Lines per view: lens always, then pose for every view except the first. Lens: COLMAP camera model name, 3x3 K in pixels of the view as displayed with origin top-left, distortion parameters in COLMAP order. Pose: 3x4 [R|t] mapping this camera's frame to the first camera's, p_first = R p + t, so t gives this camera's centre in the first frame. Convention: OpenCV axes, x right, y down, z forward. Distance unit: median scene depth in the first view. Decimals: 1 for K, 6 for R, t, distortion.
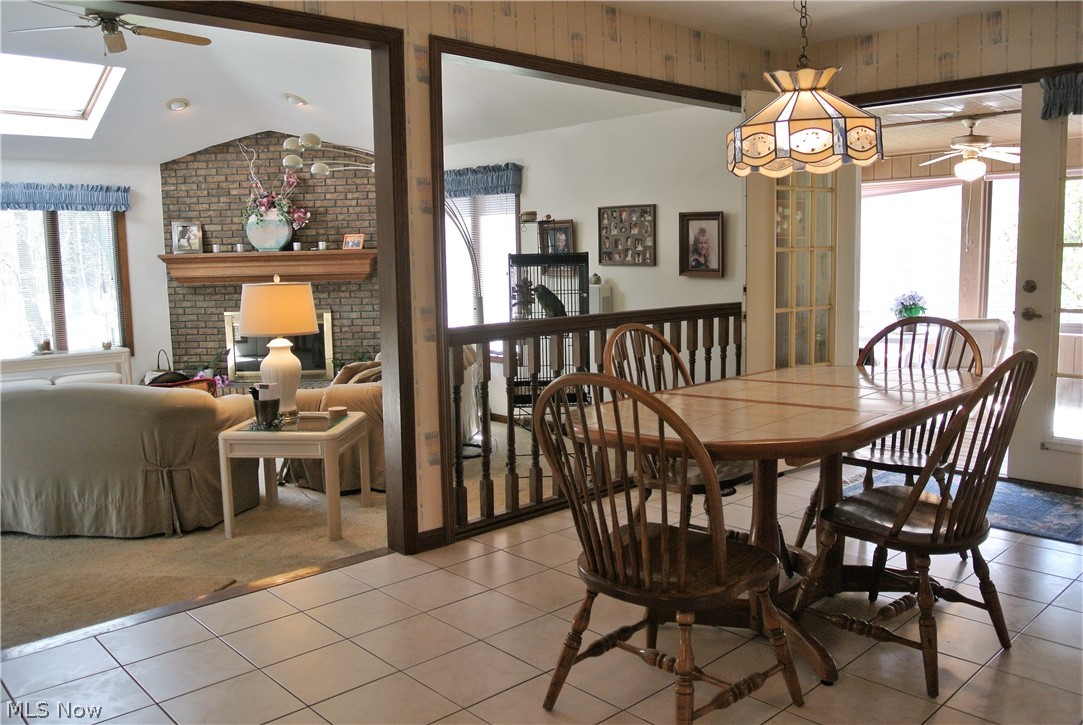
lens RADIAL K [[856.0, 0, 541.7], [0, 856.0, 359.1], [0, 0, 1]] dist [-0.084562, 0.028424]
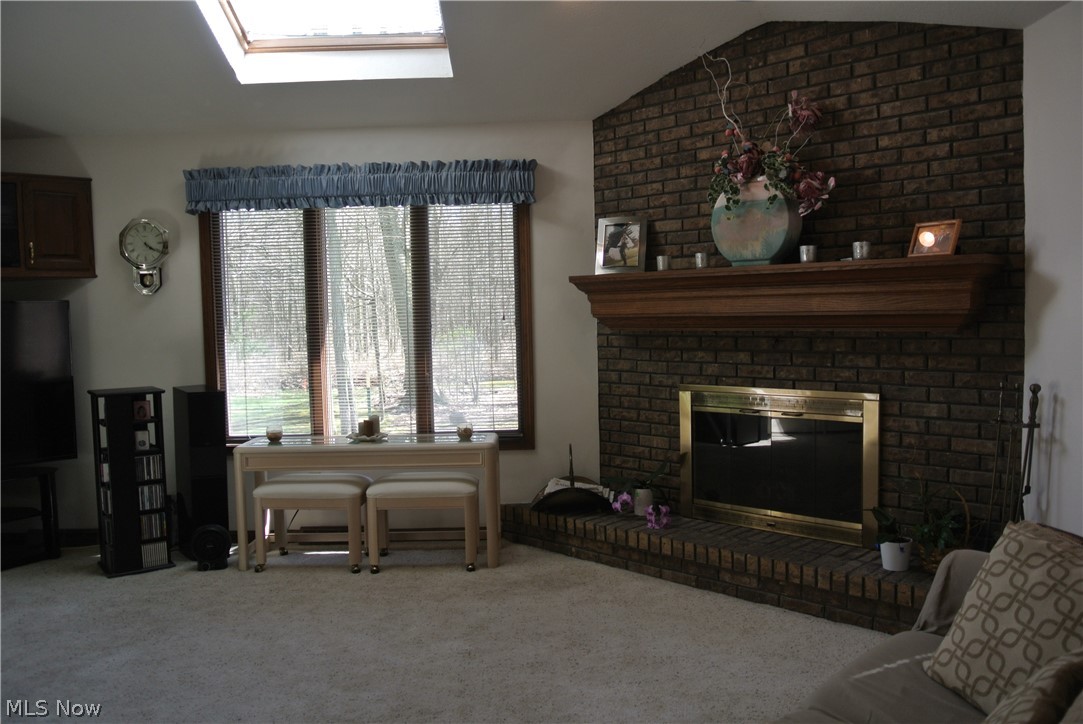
lens RADIAL K [[856.0, 0, 543.5], [0, 856.0, 362.1], [0, 0, 1]] dist [-0.084562, 0.028424]
pose [[0.740652, 0.043512, -0.670478, -0.081839], [-0.071641, 0.997326, -0.014416, -0.056330], [0.668059, 0.058711, 0.741789, 0.555930]]
